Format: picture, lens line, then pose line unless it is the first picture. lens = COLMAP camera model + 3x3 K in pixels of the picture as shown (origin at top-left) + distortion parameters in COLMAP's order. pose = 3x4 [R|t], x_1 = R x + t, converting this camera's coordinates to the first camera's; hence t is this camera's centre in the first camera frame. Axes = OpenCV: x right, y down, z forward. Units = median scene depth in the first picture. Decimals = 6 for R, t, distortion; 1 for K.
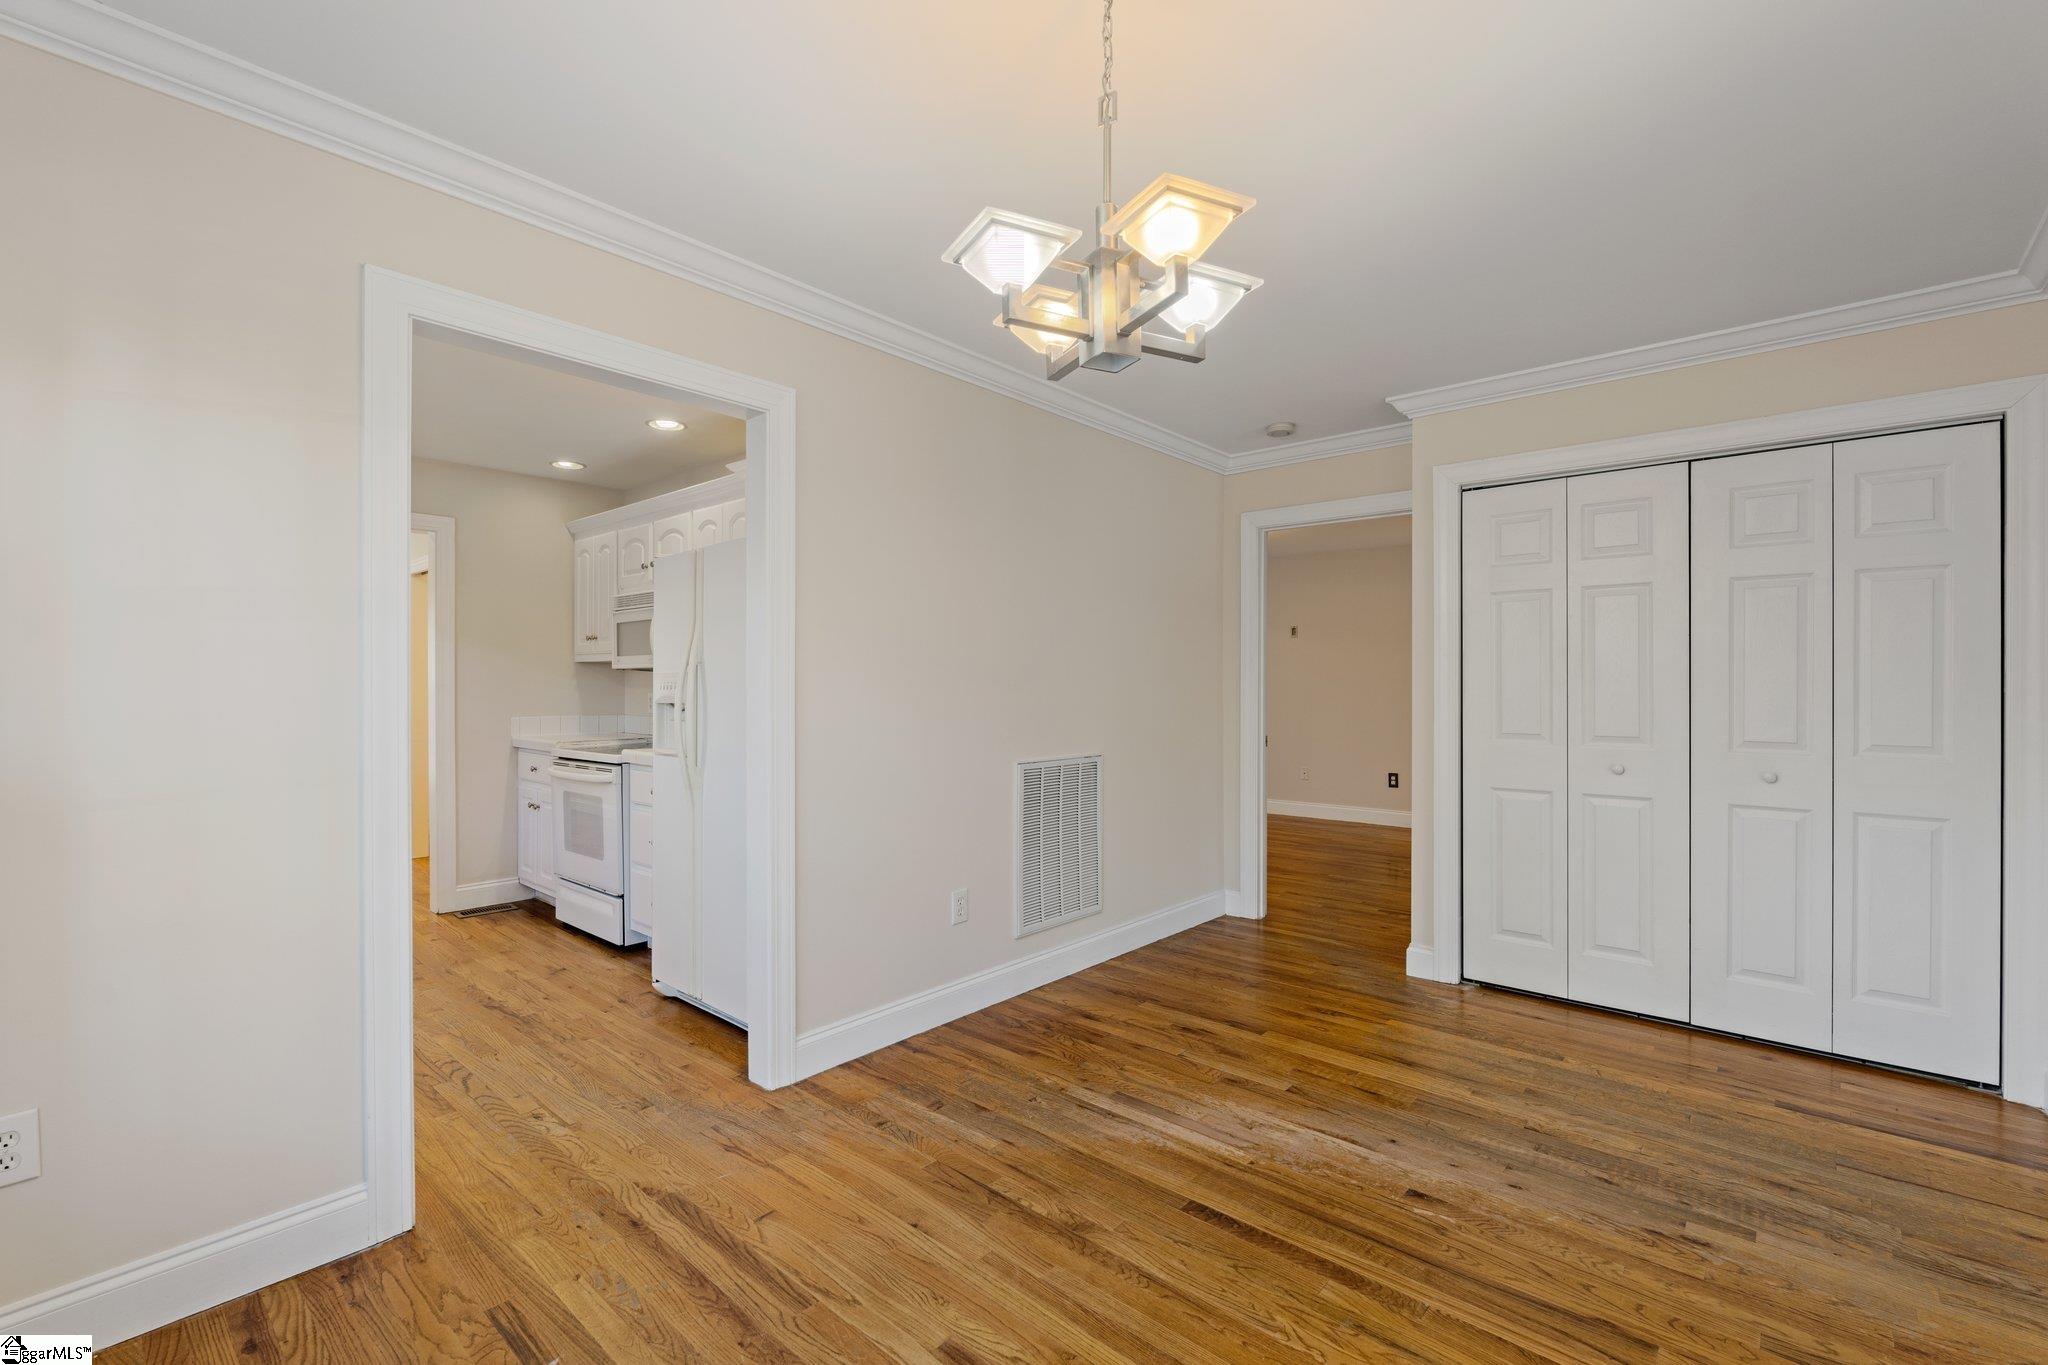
lens RADIAL K [[890.0, 0, 1020.3], [0, 890.0, 687.3], [0, 0, 1]] dist [-0.005312, -0.000037]
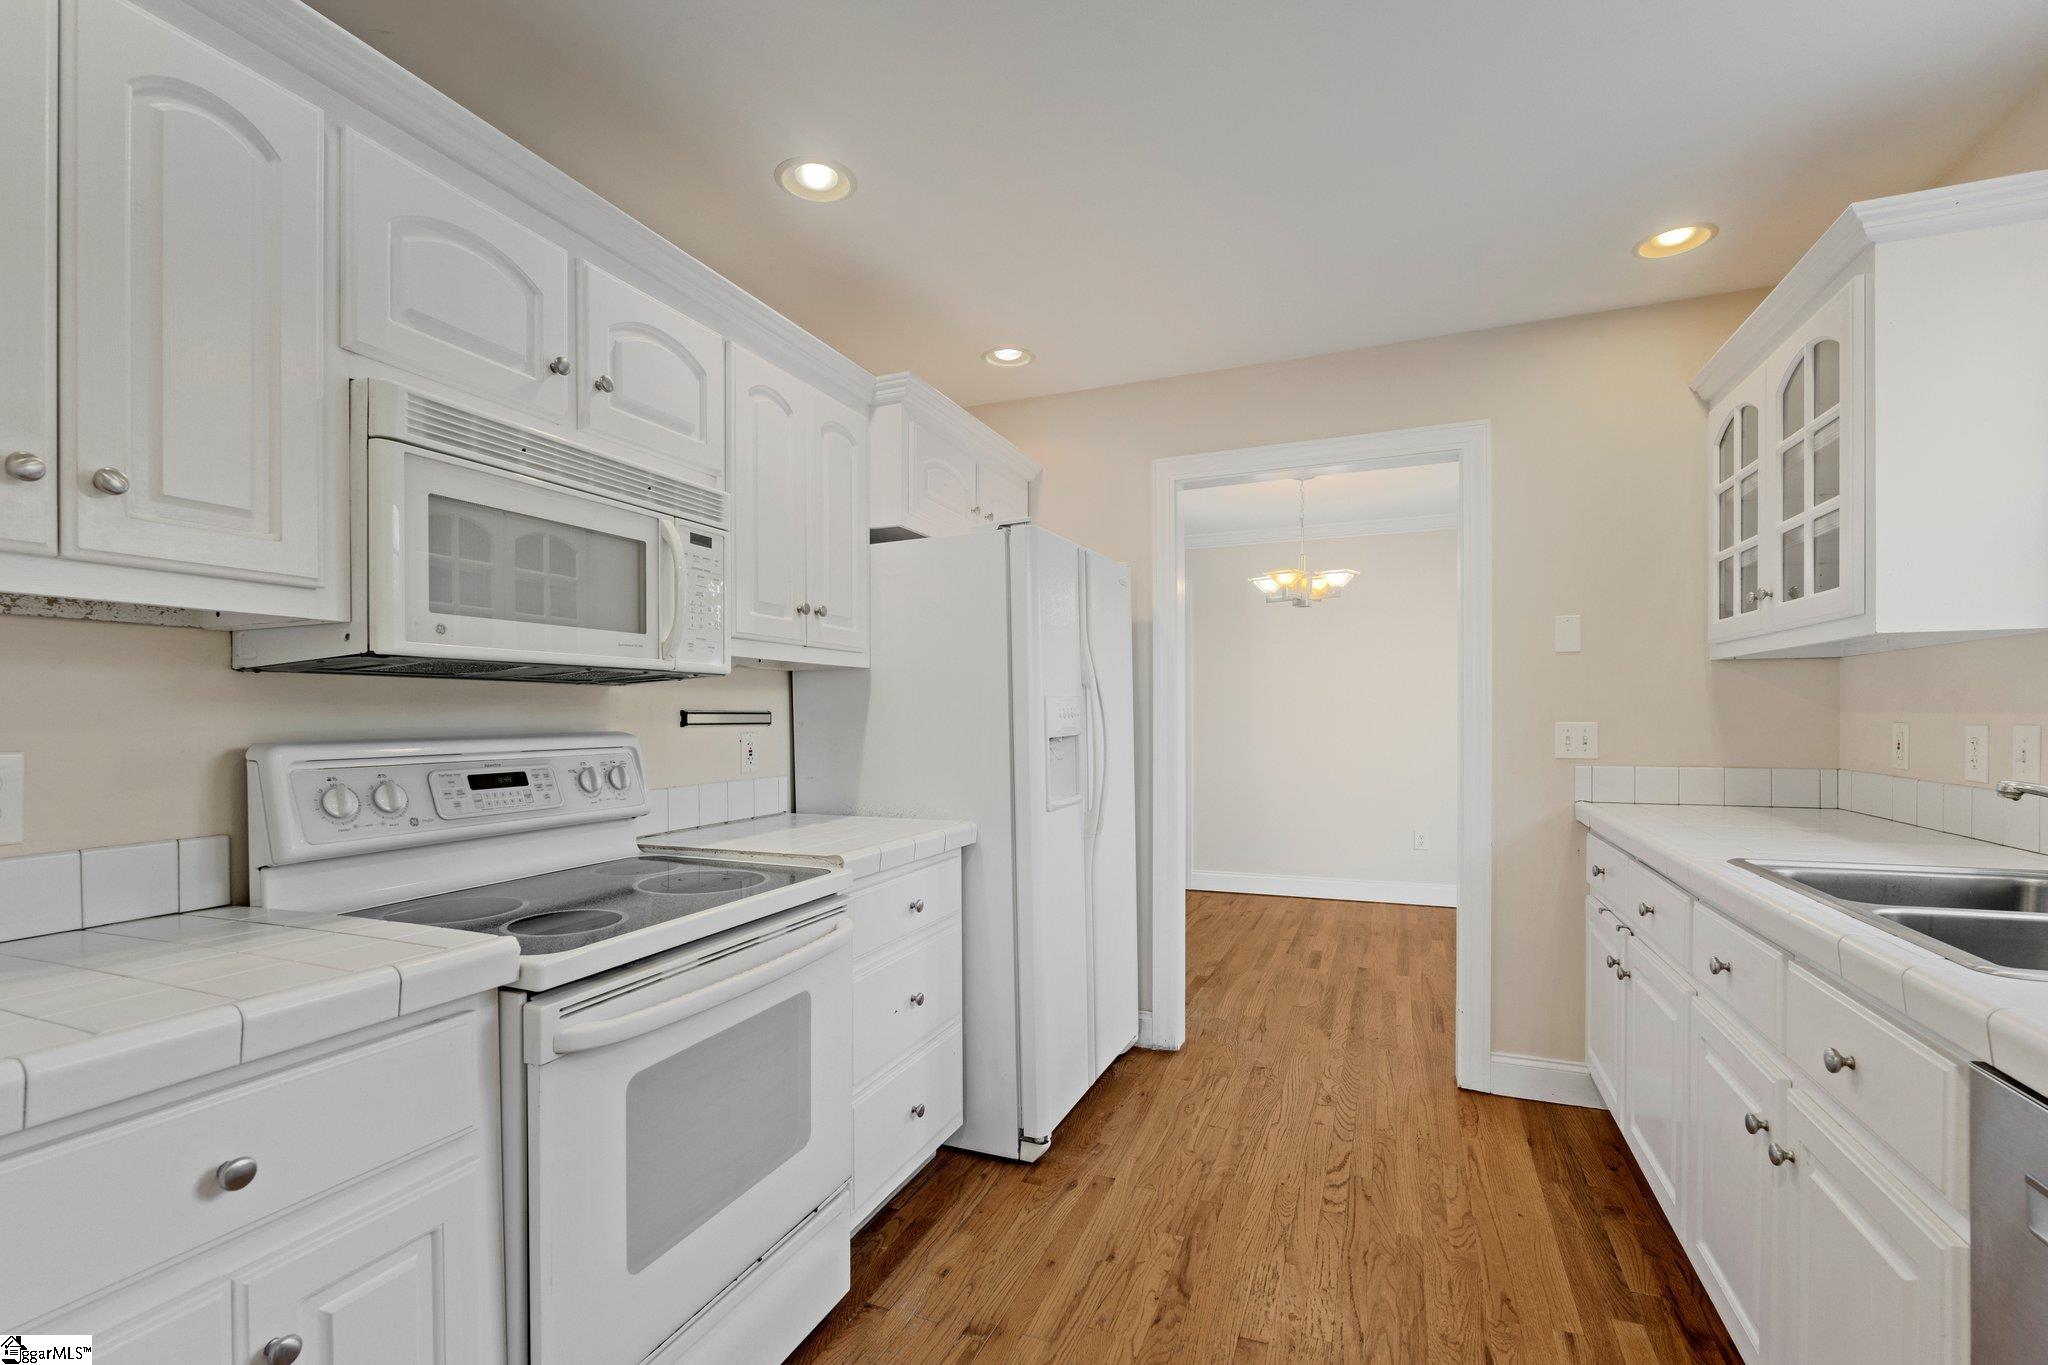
lens RADIAL K [[913.0, 0, 1019.2], [0, 913.0, 724.7], [0, 0, 1]] dist [0.003876, 0.000482]
pose [[-0.335357, -0.009005, 0.942048, -0.916103], [0.009131, 0.999876, 0.012808, -0.001357], [-0.942047, 0.012898, -0.335233, 1.072633]]
